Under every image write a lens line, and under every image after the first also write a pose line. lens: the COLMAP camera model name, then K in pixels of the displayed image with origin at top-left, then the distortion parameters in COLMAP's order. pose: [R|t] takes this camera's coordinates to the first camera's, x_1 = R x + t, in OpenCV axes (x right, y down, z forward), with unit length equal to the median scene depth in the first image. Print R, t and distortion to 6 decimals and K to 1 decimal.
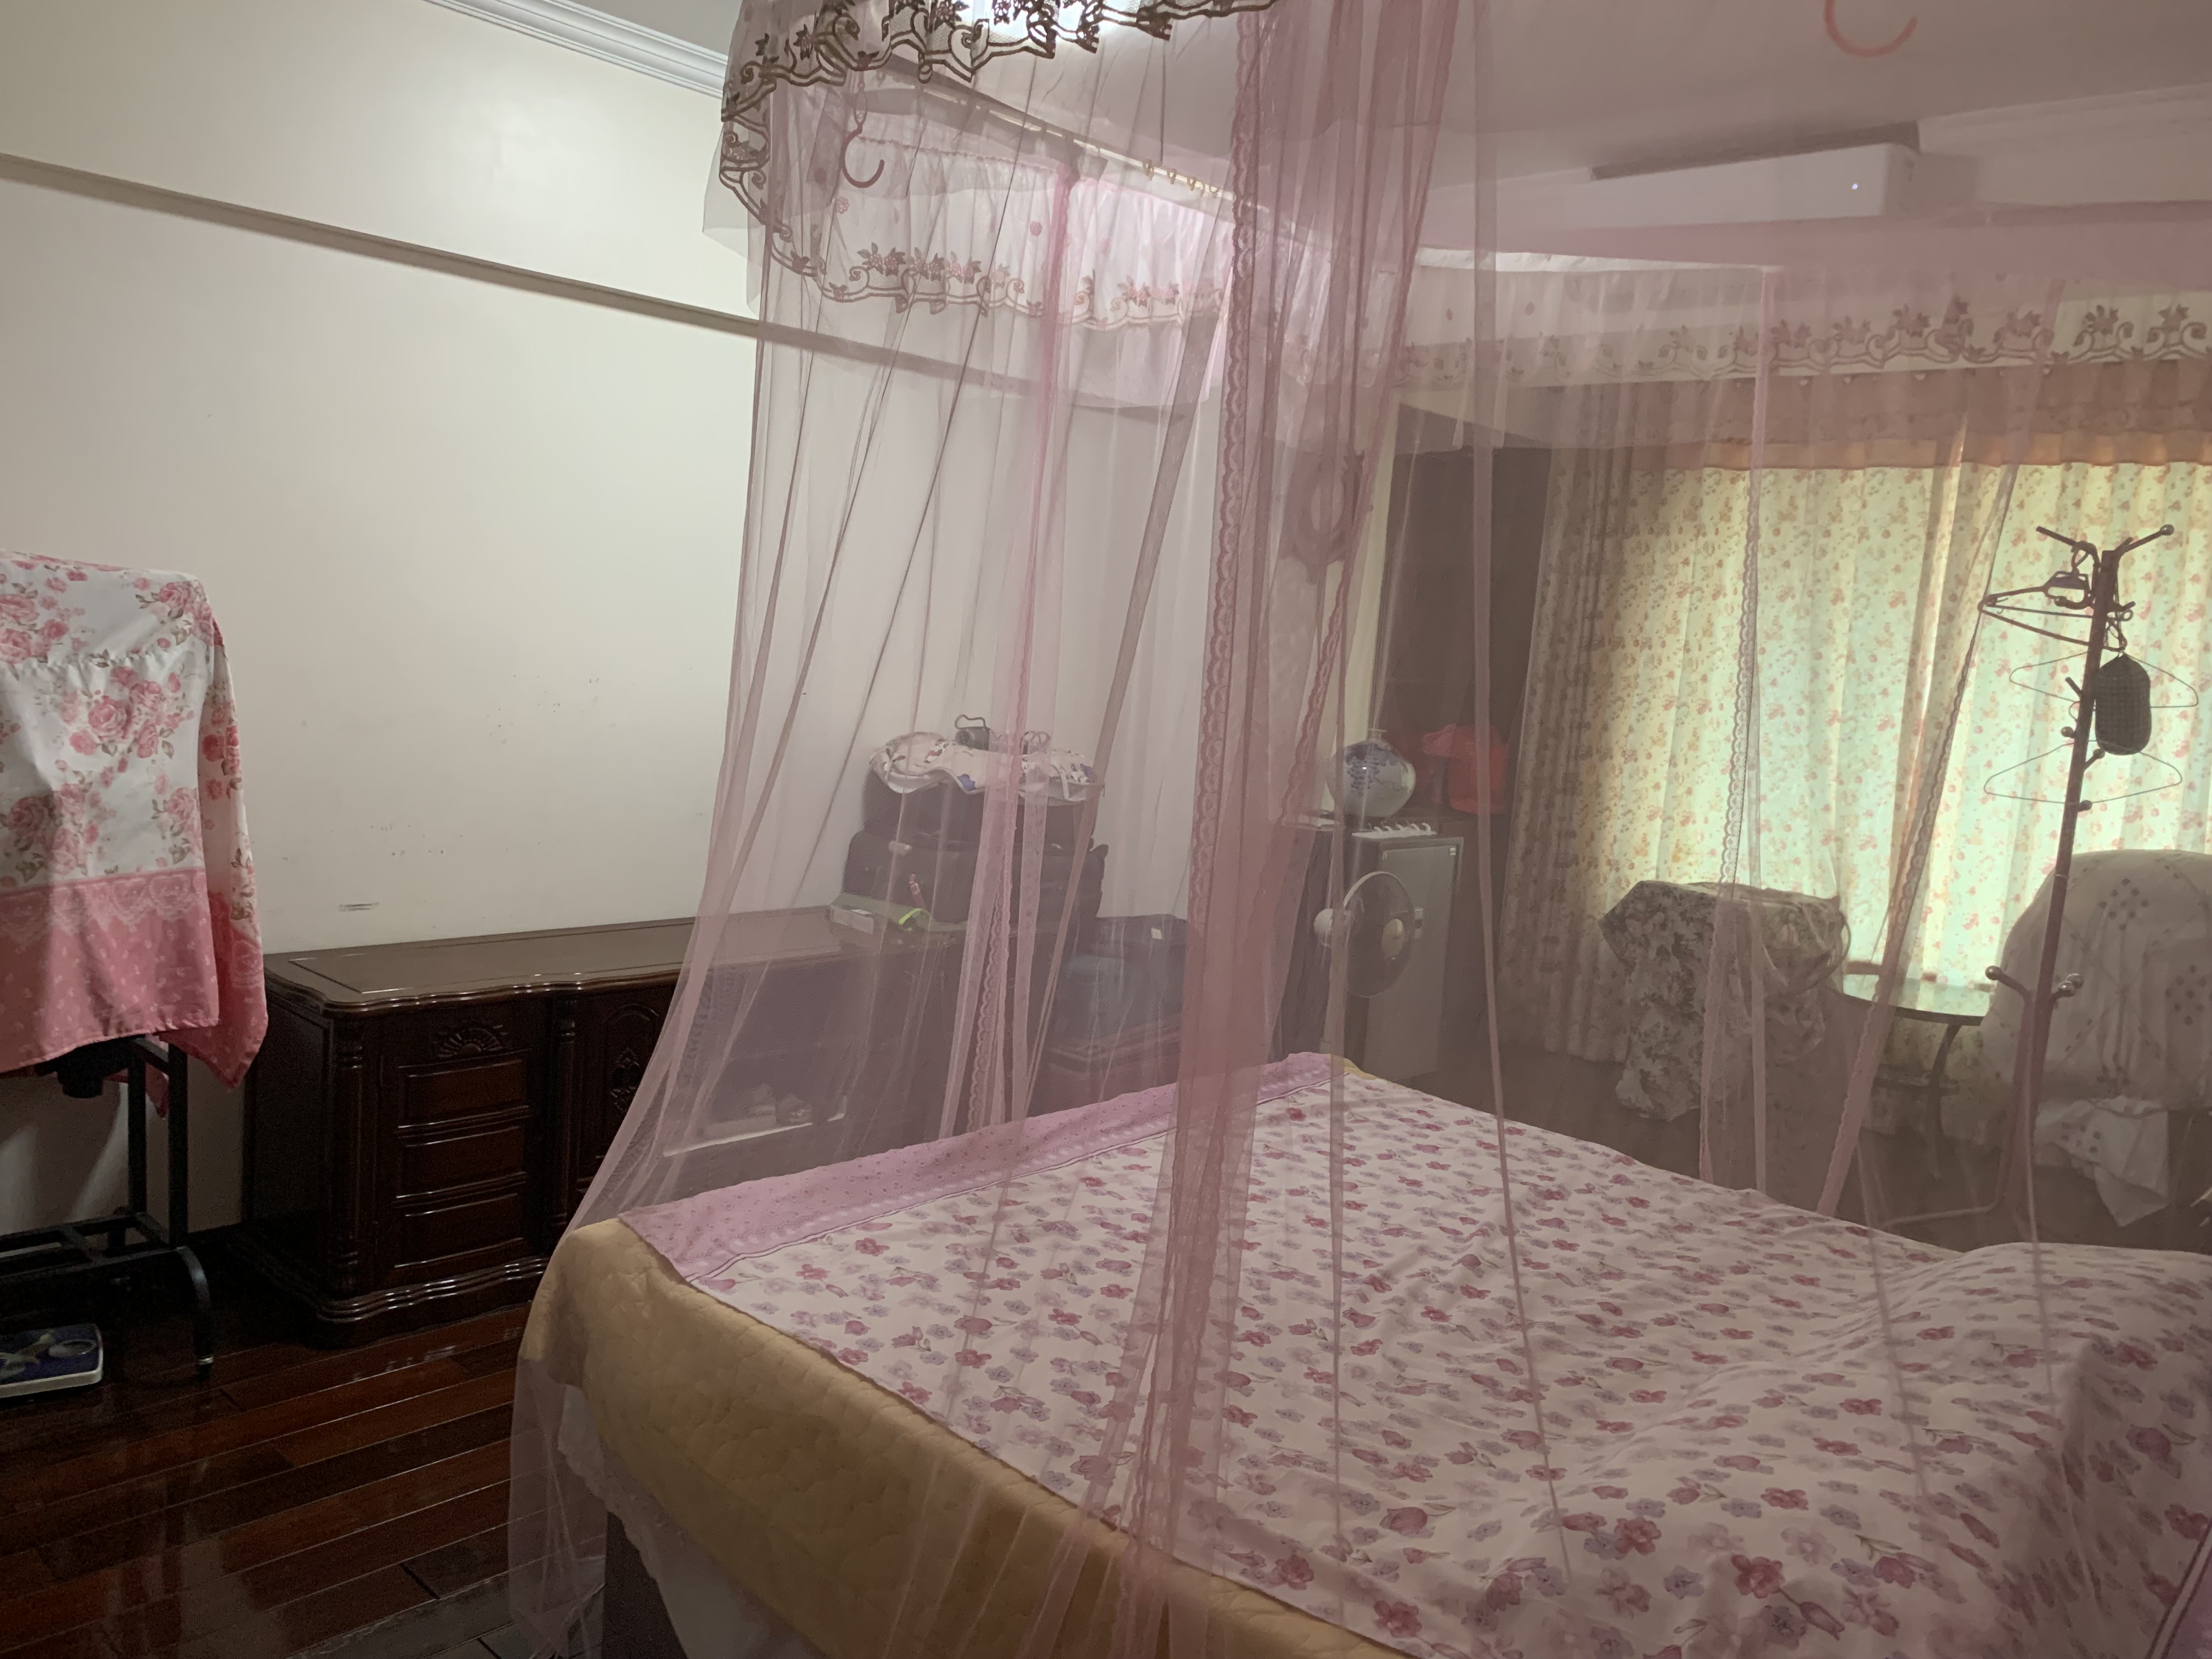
lens RADIAL K [[1690.3, 0, 1099.3], [0, 1690.3, 830.1], [0, 0, 1]] dist [0.051238, -0.008411]
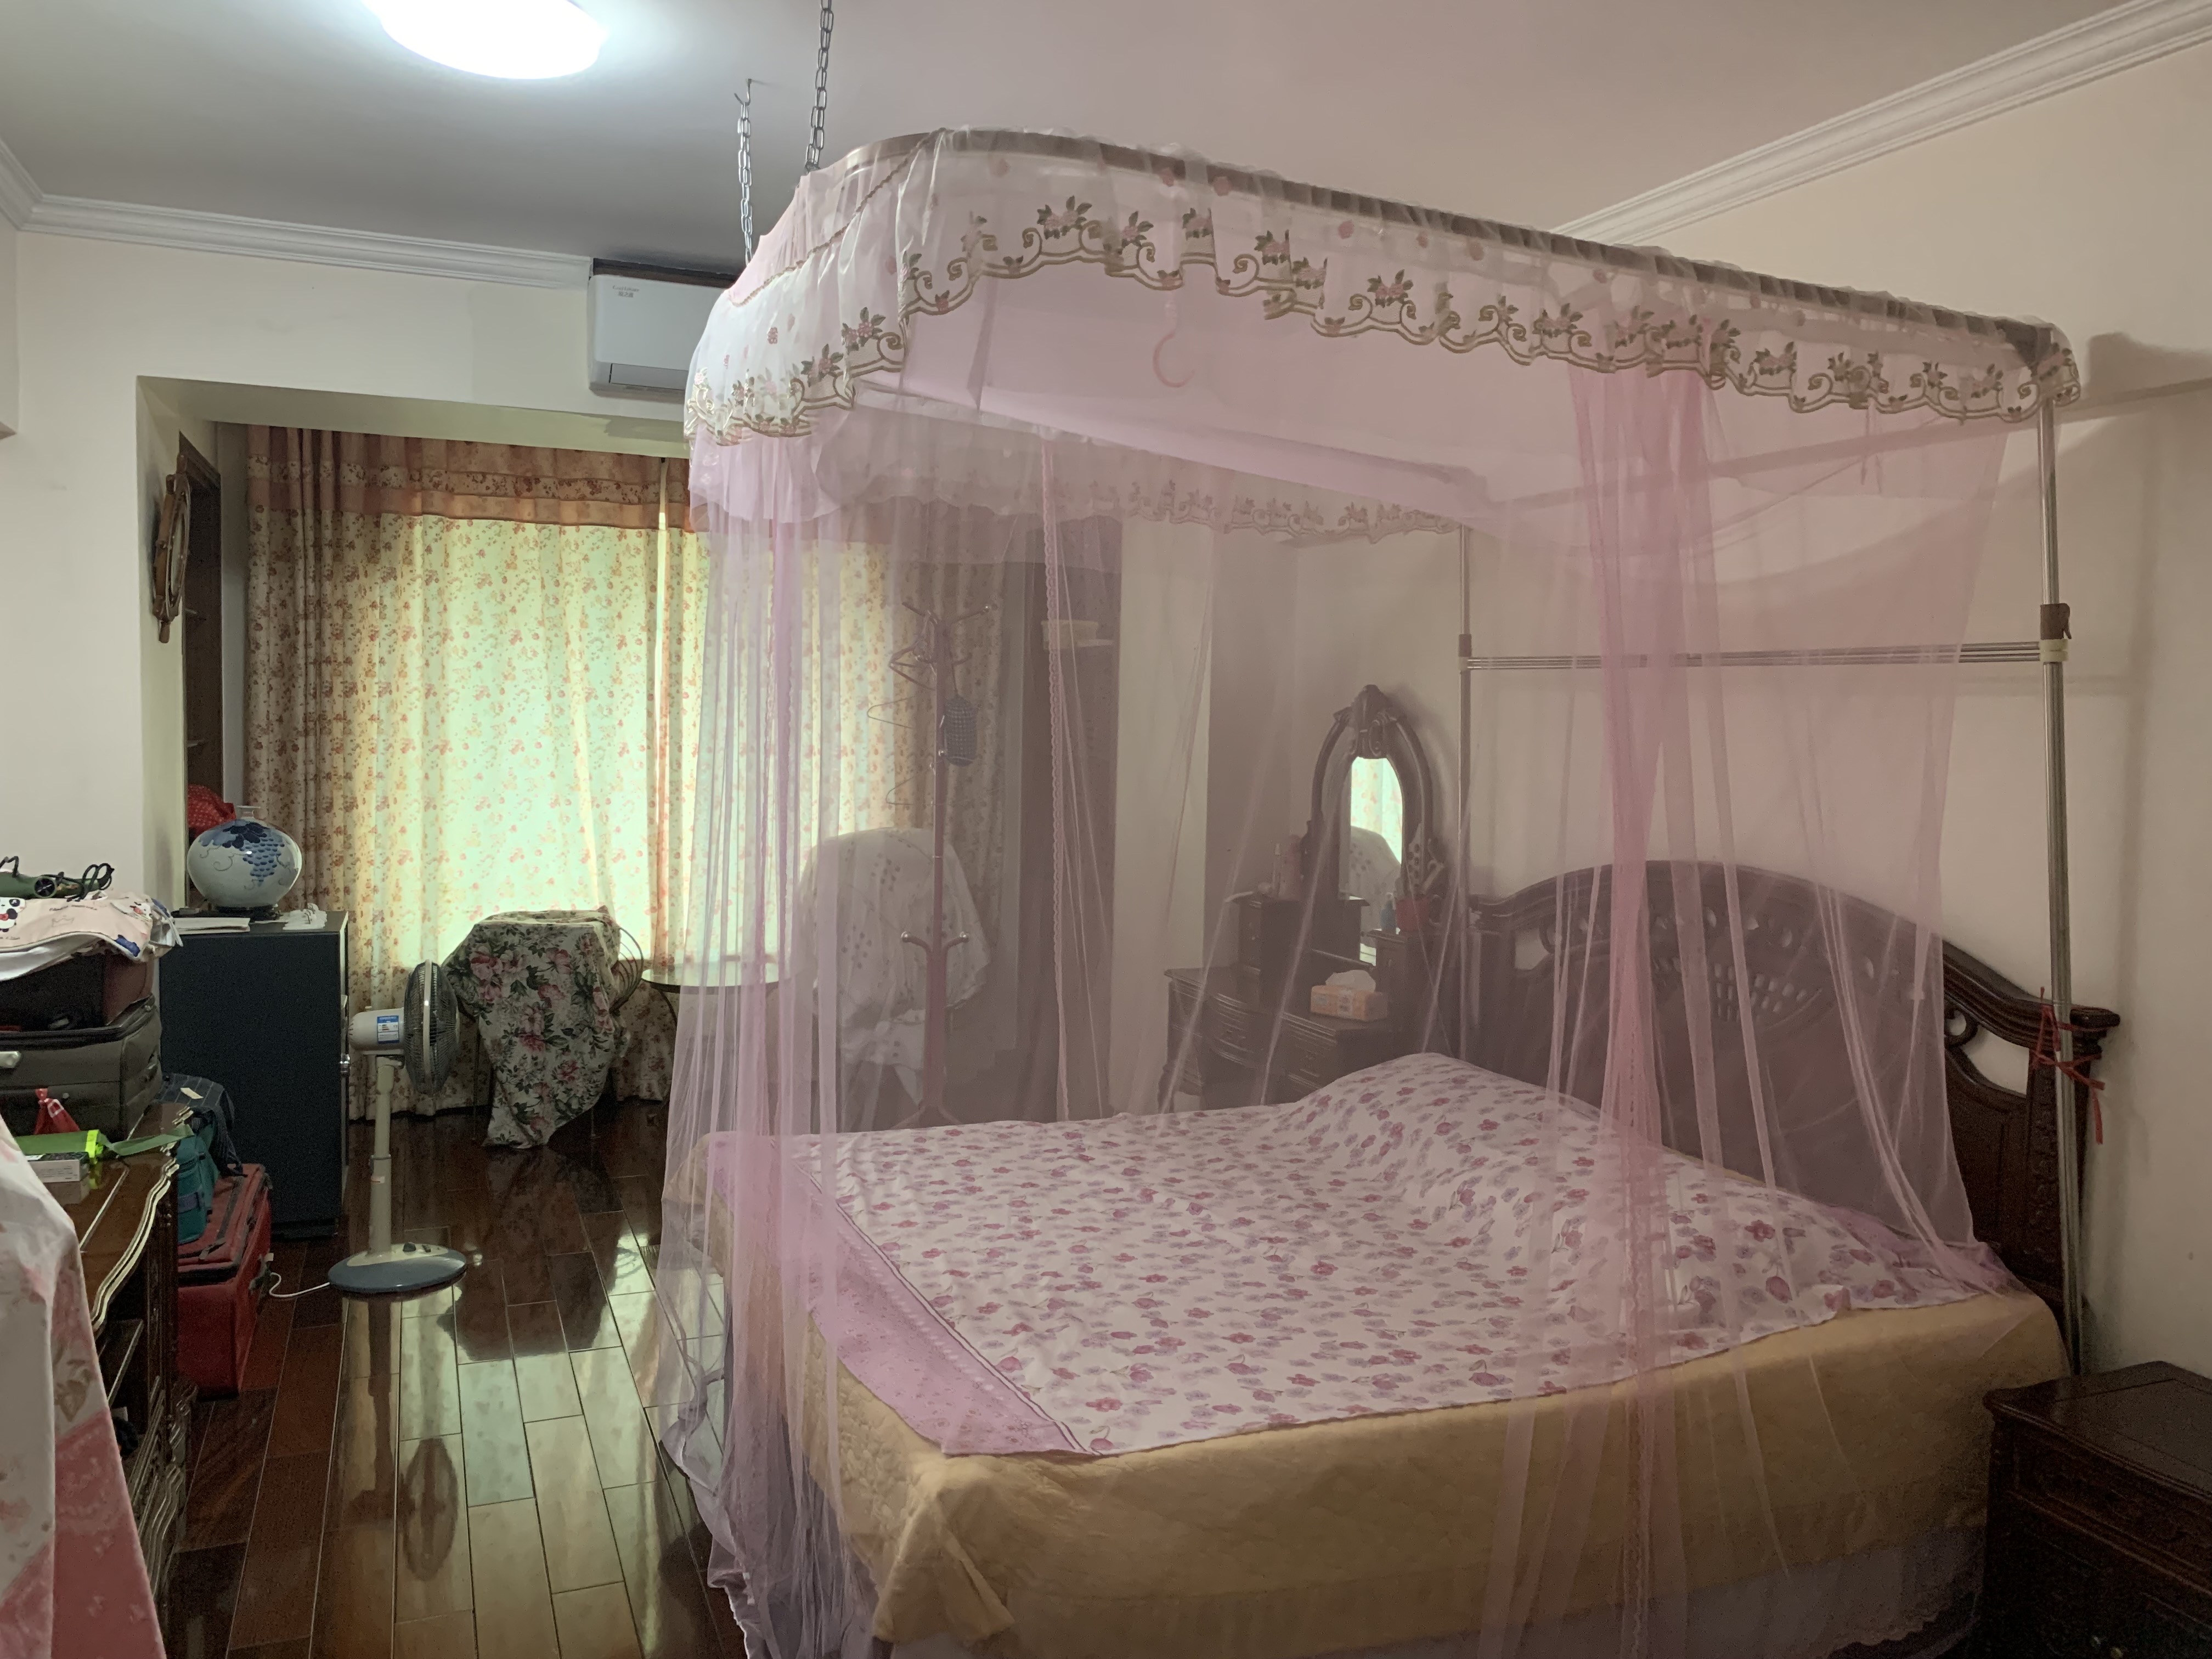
lens RADIAL K [[1690.3, 0, 1099.3], [0, 1690.3, 830.1], [0, 0, 1]] dist [0.051238, -0.008411]
pose [[0.430173, -0.131302, 0.893147, -0.799361], [0.119232, 0.988962, 0.087961, -0.134028], [-0.894838, 0.068653, 0.441080, 0.399342]]
